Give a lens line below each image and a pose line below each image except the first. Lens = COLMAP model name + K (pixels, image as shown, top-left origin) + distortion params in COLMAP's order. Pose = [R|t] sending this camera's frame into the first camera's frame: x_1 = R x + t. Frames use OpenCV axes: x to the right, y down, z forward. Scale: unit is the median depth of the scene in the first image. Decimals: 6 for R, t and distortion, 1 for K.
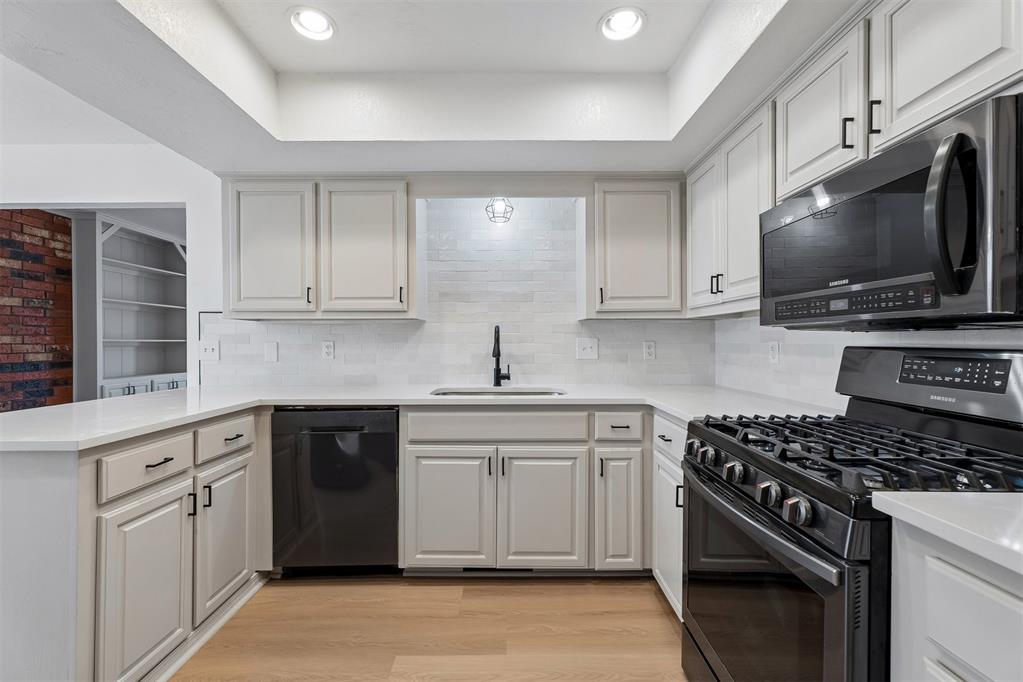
lens RADIAL K [[426.7, 0, 507.7], [0, 426.7, 341.0], [0, 0, 1]] dist [0.000573, 0.000777]
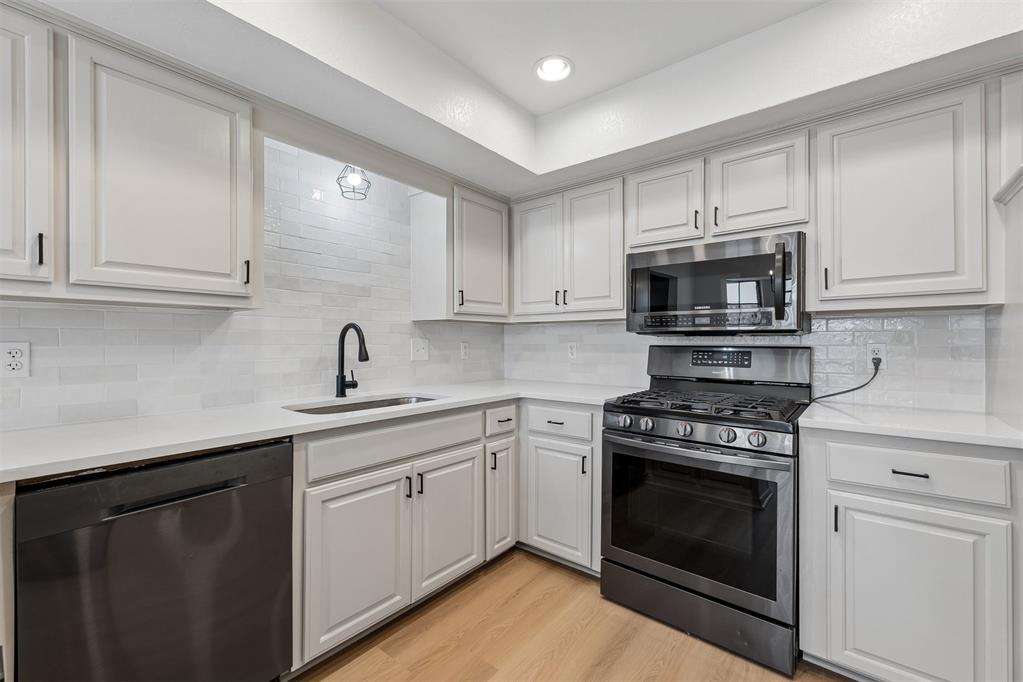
lens RADIAL K [[426.7, 0, 507.7], [0, 426.7, 341.0], [0, 0, 1]] dist [0.000573, 0.000777]
pose [[0.633269, 0.003026, 0.773926, -0.573644], [-0.000422, 0.999994, -0.003564, 0.001214], [-0.773932, 0.001931, 0.633266, 0.296512]]
